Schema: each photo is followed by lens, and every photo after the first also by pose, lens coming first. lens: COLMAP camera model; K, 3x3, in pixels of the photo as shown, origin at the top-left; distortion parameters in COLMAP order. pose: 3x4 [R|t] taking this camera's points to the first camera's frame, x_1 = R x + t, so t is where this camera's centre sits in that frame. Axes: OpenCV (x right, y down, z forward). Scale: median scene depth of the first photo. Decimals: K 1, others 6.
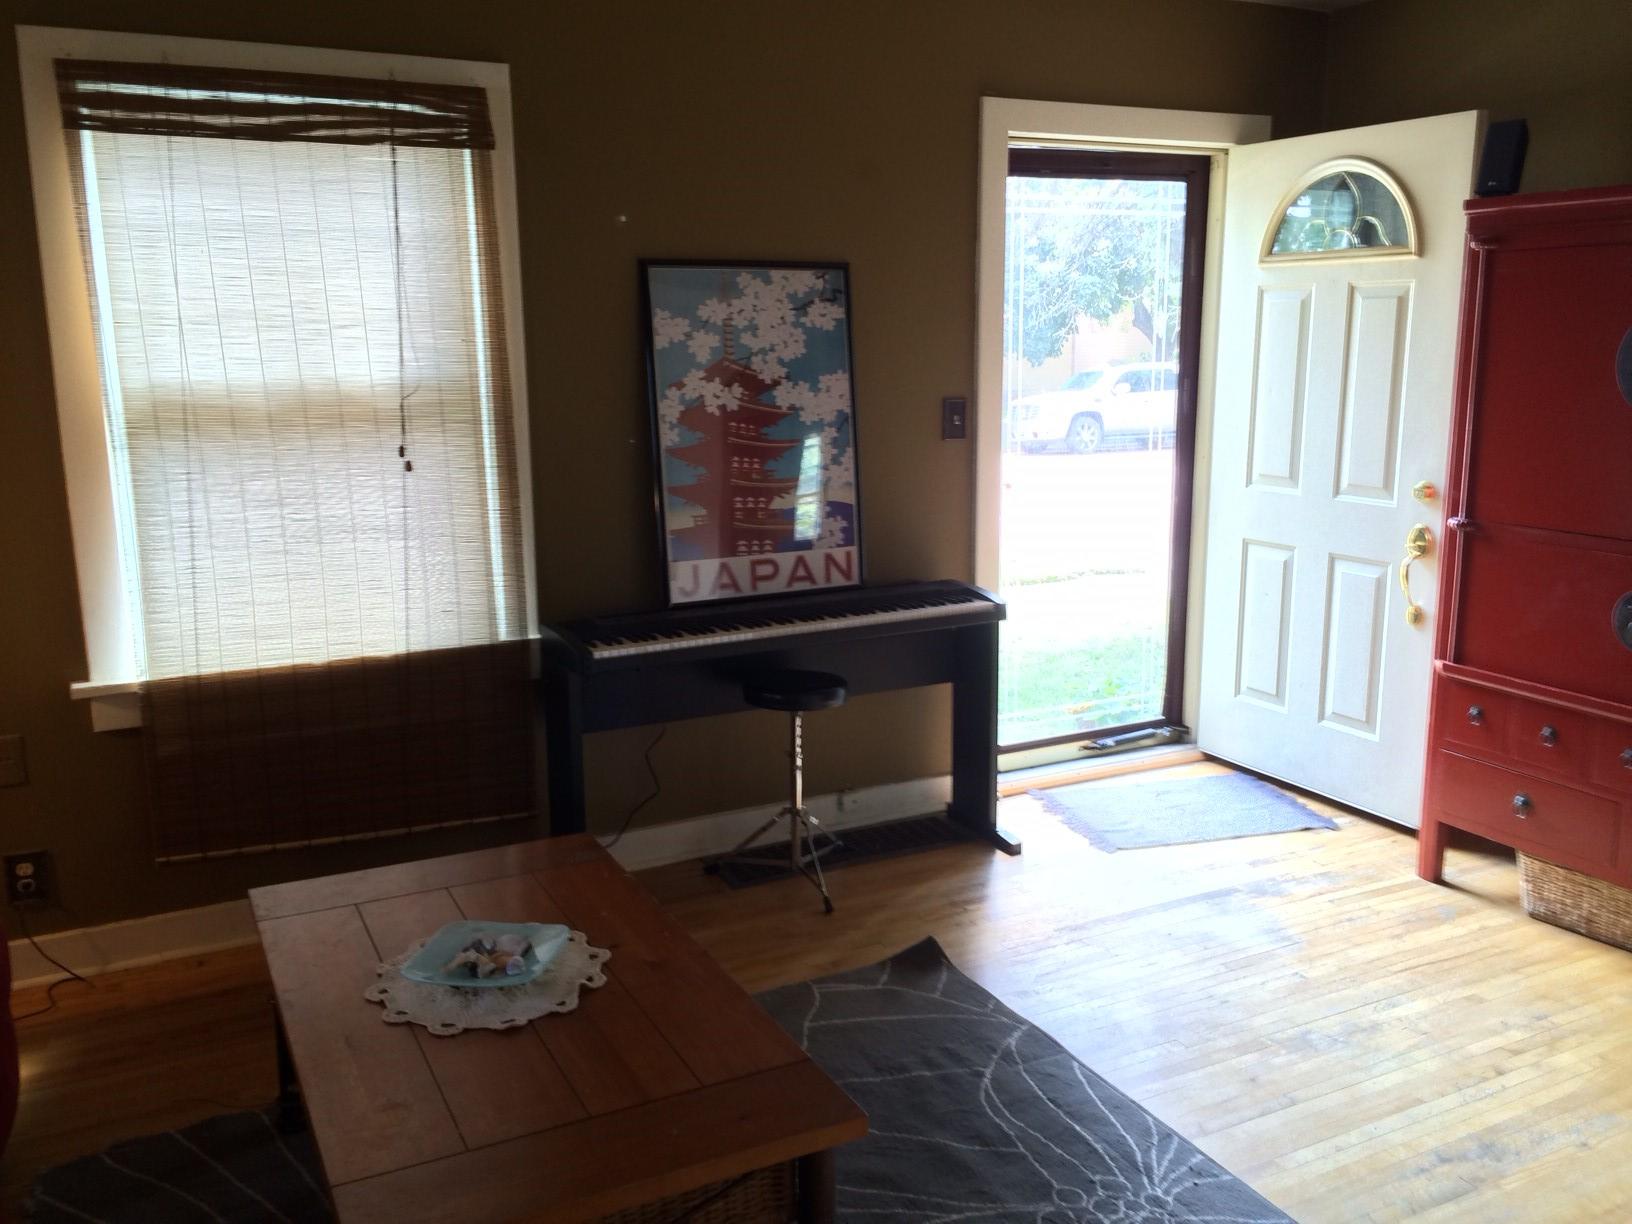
lens RADIAL K [[1388.3, 0, 825.9], [0, 1388.3, 608.5], [0, 0, 1]] dist [0.067209, -0.090482]
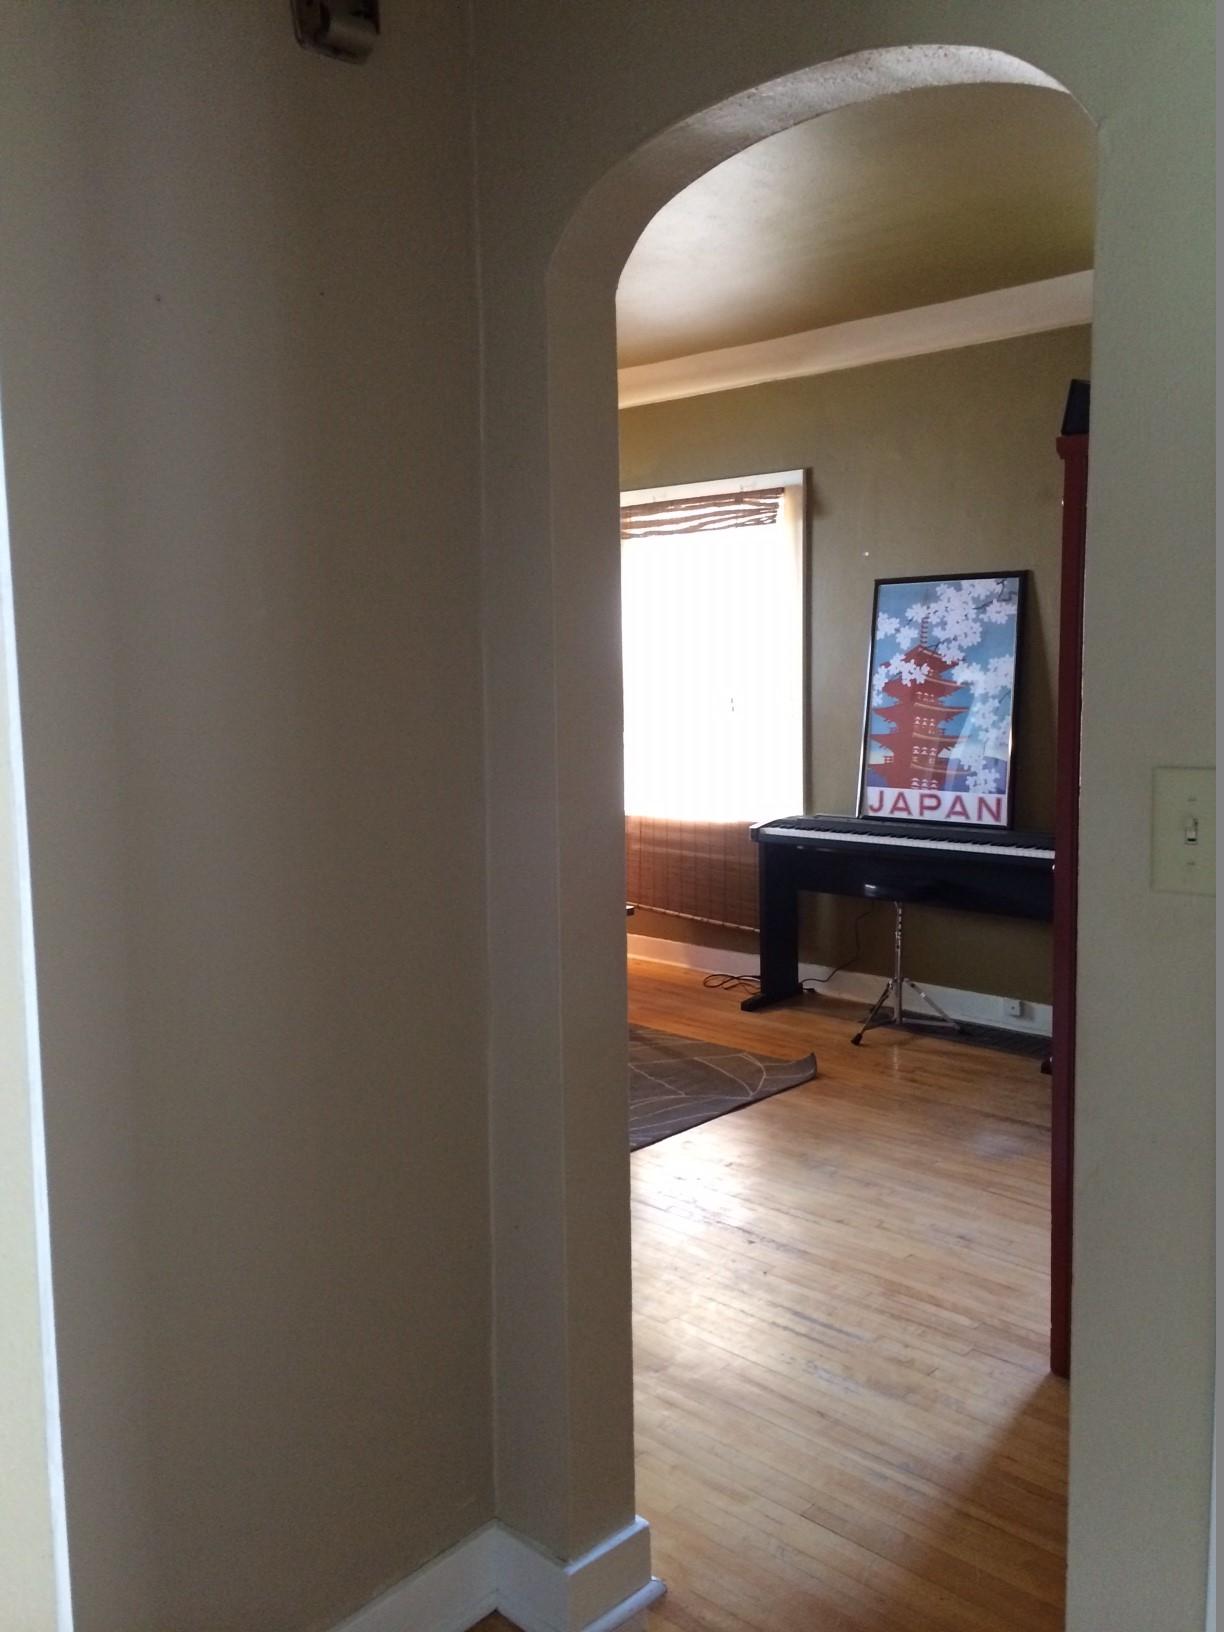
lens RADIAL K [[1388.3, 0, 610.2], [0, 1388.3, 819.7], [0, 0, 1]] dist [0.067209, -0.090482]
pose [[0.334559, 0.114086, -0.935444, 1.124111], [-0.168347, 0.983913, 0.059789, -0.039802], [0.927216, 0.137476, 0.348383, 0.249913]]
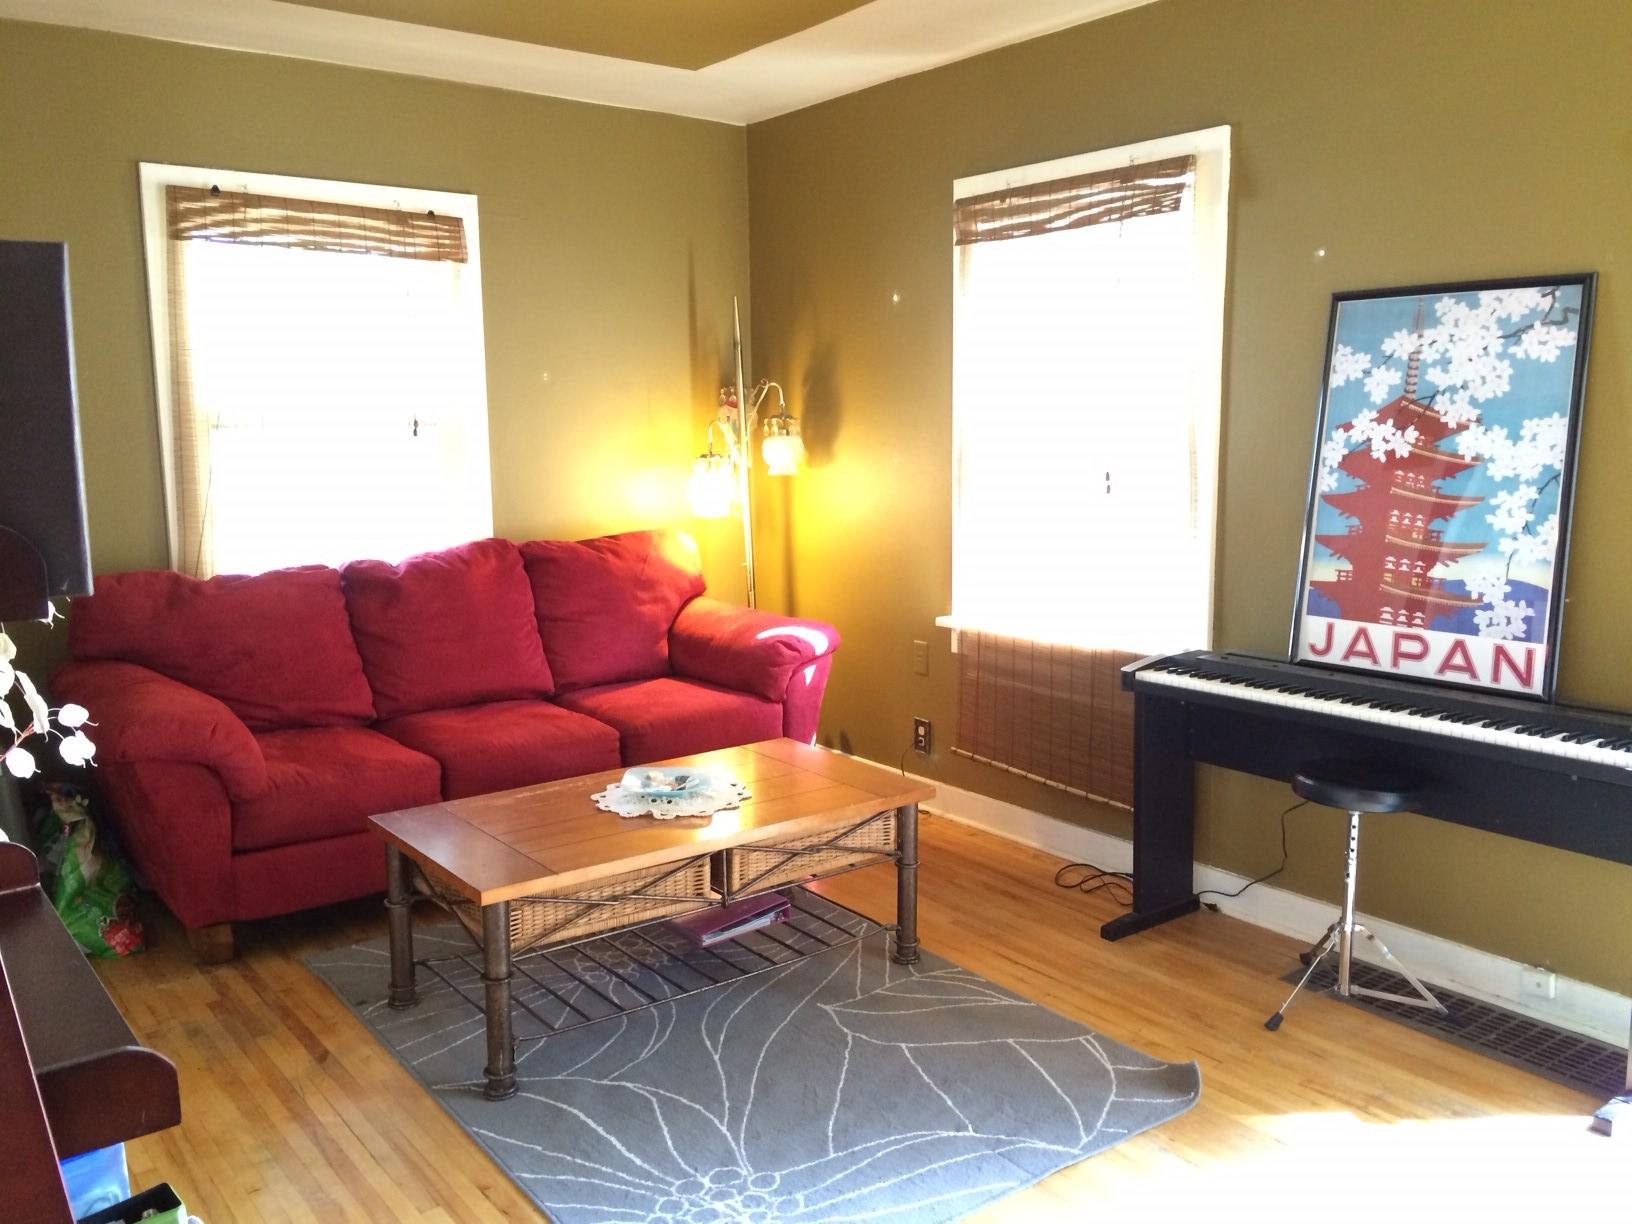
lens RADIAL K [[1388.3, 0, 818.2], [0, 1388.3, 613.2], [0, 0, 1]] dist [0.067209, -0.090482]
pose [[0.170913, 0.153112, -0.973317, 0.728175], [-0.180745, 0.975960, 0.121789, -0.087212], [0.968566, 0.155107, 0.194478, 0.486945]]
